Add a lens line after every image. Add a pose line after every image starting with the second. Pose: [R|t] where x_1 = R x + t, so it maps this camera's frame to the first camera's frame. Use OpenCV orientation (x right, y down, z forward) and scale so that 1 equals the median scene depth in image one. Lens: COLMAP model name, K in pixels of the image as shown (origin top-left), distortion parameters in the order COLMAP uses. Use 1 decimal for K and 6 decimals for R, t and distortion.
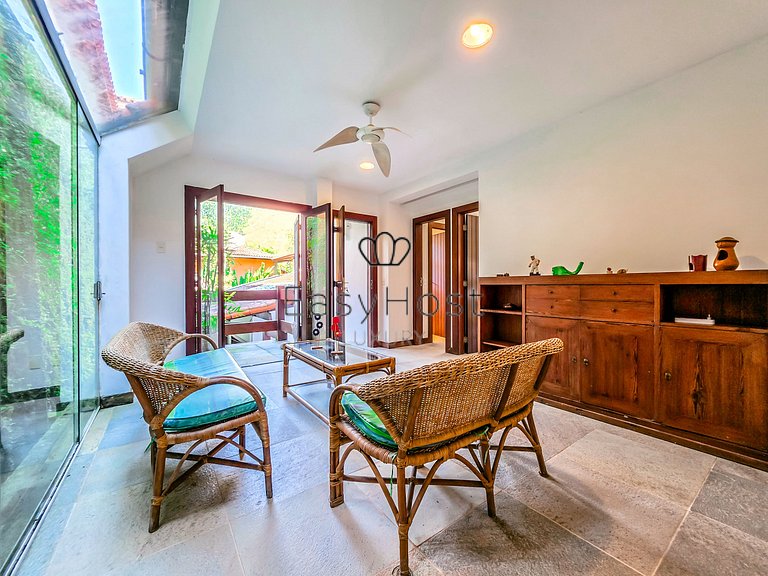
lens RADIAL K [[307.8, 0, 380.7], [0, 307.8, 286.2], [0, 0, 1]] dist [-0.000068, -0.000287]
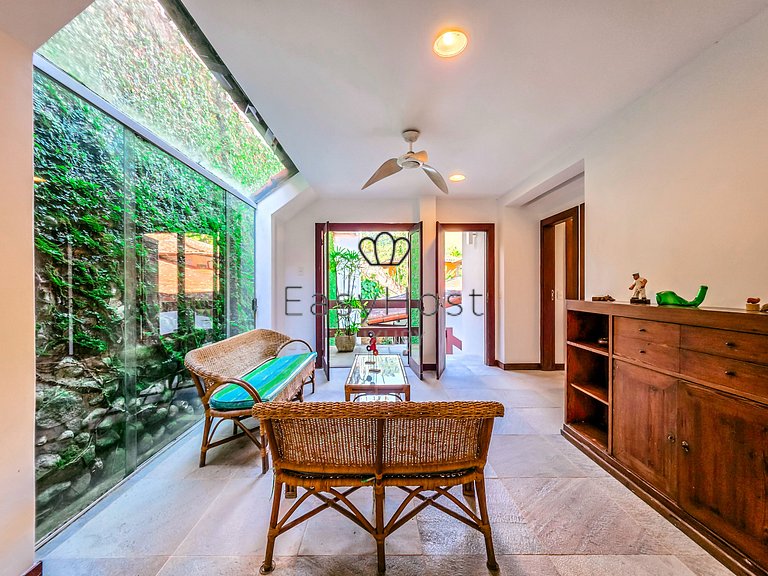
lens RADIAL K [[307.8, 0, 379.5], [0, 307.8, 287.6], [0, 0, 1]] dist [-0.000068, -0.000287]
pose [[0.817472, 0.003920, -0.575955, 0.468870], [-0.001874, 0.999990, 0.004146, -0.076815], [0.575965, -0.002310, 0.817471, 0.105930]]
